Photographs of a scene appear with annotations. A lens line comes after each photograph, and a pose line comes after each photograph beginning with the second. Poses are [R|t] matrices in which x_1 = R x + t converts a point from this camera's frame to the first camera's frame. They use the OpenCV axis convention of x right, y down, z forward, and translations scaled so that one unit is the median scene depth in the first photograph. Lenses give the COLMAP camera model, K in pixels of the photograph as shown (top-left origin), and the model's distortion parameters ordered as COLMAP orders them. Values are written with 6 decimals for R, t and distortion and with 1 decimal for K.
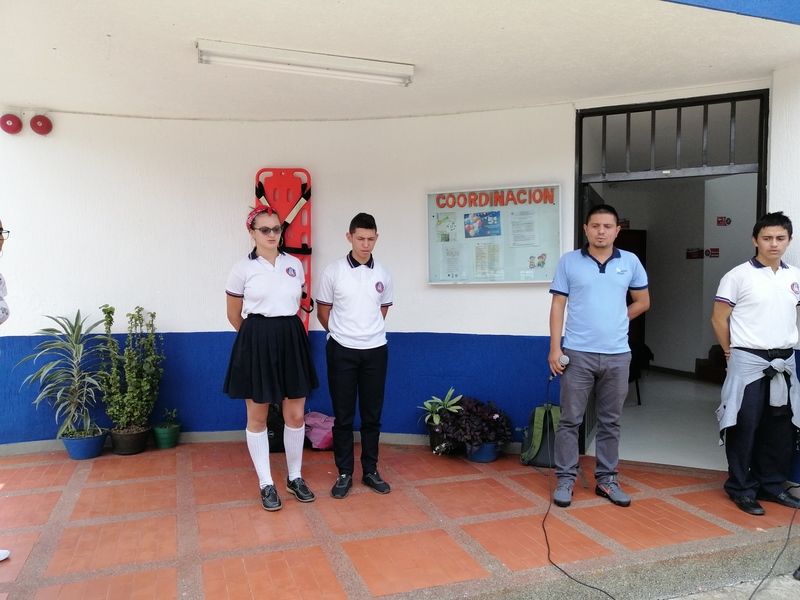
lens RADIAL K [[603.2, 0, 406.4], [0, 603.2, 299.5], [0, 0, 1]] dist [0.007695, 0.018910]
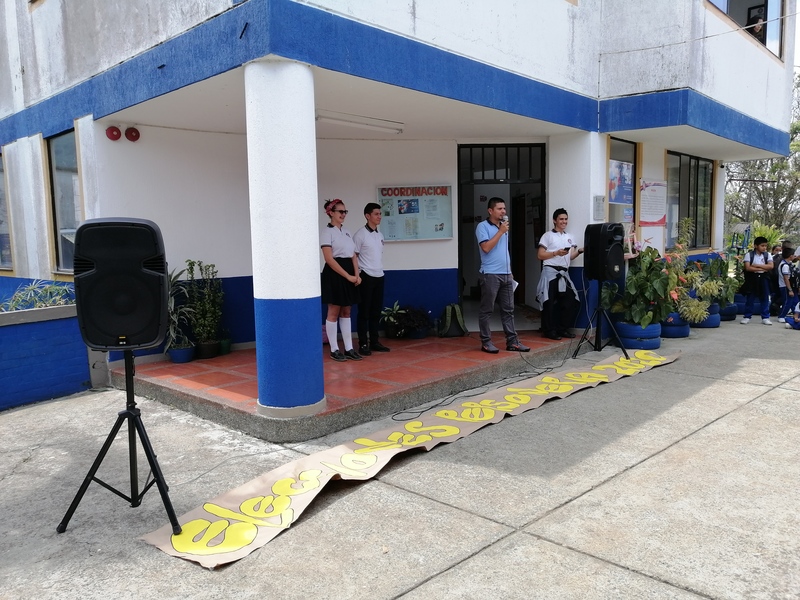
lens RADIAL K [[603.2, 0, 394.4], [0, 603.2, 300.2], [0, 0, 1]] dist [0.007695, 0.018910]
pose [[0.893222, -0.064781, 0.444925, -0.714293], [0.034997, 0.996581, 0.074843, 0.014294], [-0.448252, -0.051280, 0.892435, -0.558382]]
